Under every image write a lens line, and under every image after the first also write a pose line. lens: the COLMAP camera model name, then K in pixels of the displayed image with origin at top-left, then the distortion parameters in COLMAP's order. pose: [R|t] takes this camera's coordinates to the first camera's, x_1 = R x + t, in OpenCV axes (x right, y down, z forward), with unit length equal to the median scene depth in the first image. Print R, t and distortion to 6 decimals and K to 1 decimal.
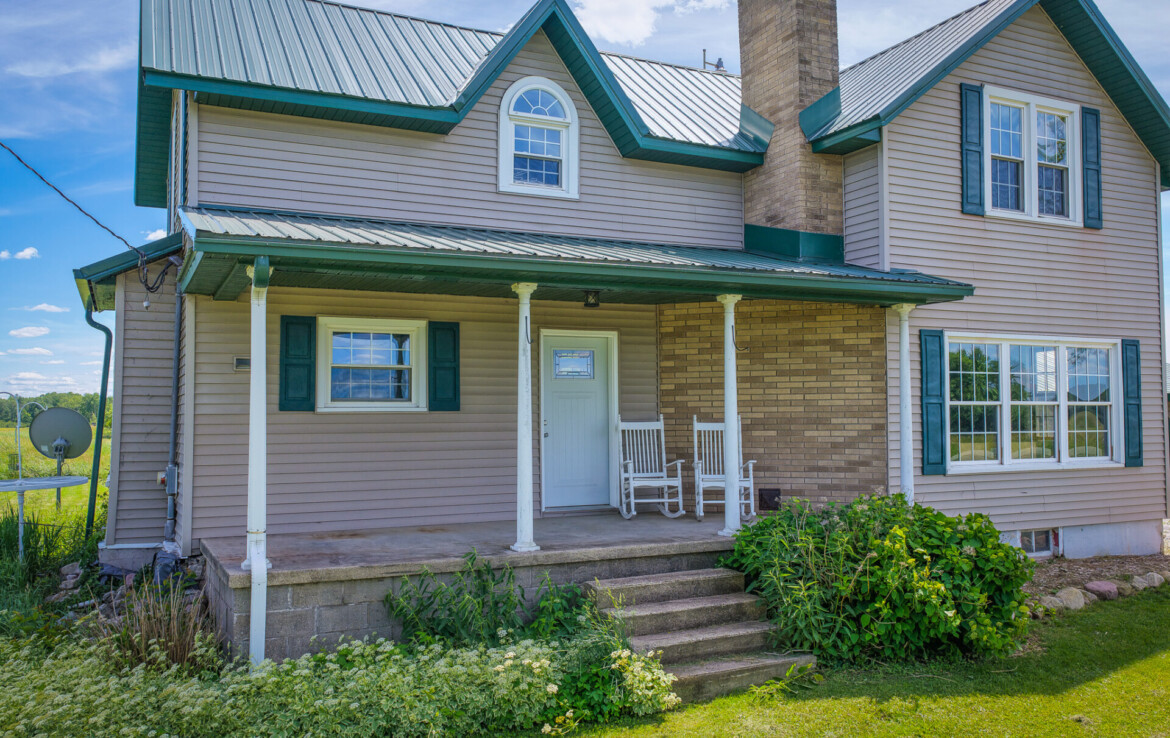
lens RADIAL K [[970.2, 0, 586.5], [0, 970.2, 372.6], [0, 0, 1]] dist [-0.010633, 0.025578]
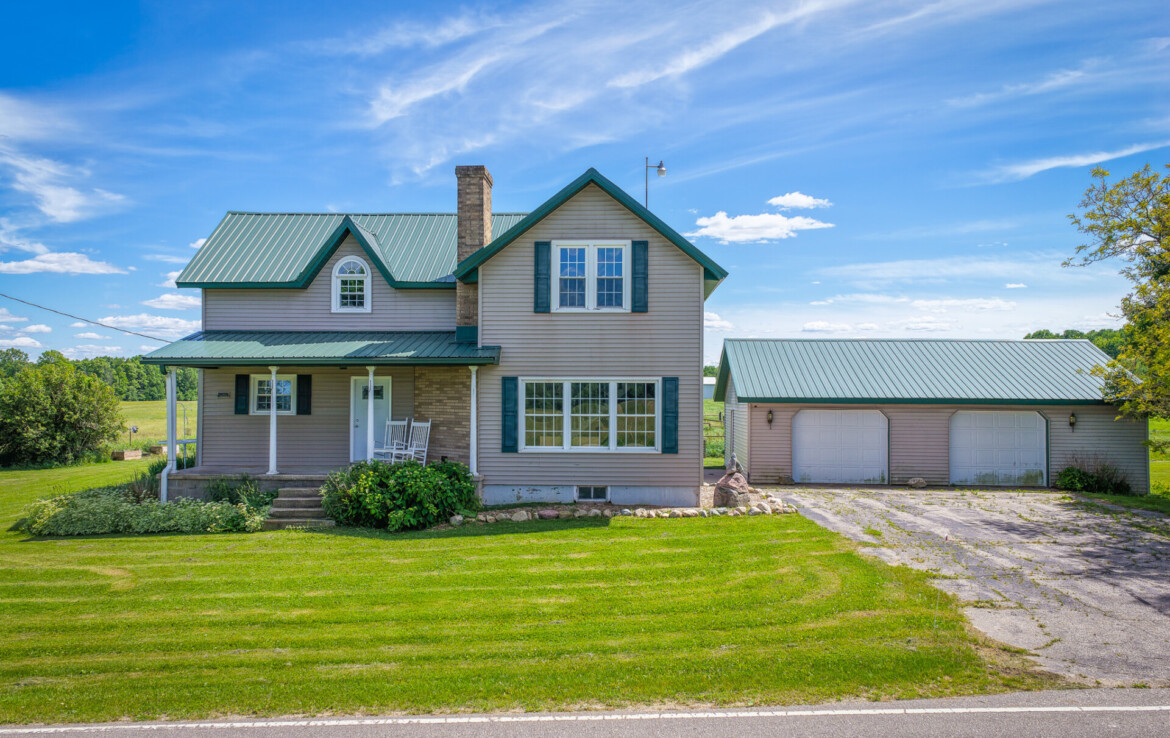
lens RADIAL K [[970.2, 0, 588.1], [0, 970.2, 376.5], [0, 0, 1]] dist [-0.010633, 0.025578]
pose [[0.876321, 0.001102, -0.481725, 1.390218], [0.015247, 0.999433, 0.030022, -0.097957], [0.481485, -0.033654, 0.875808, -0.589406]]
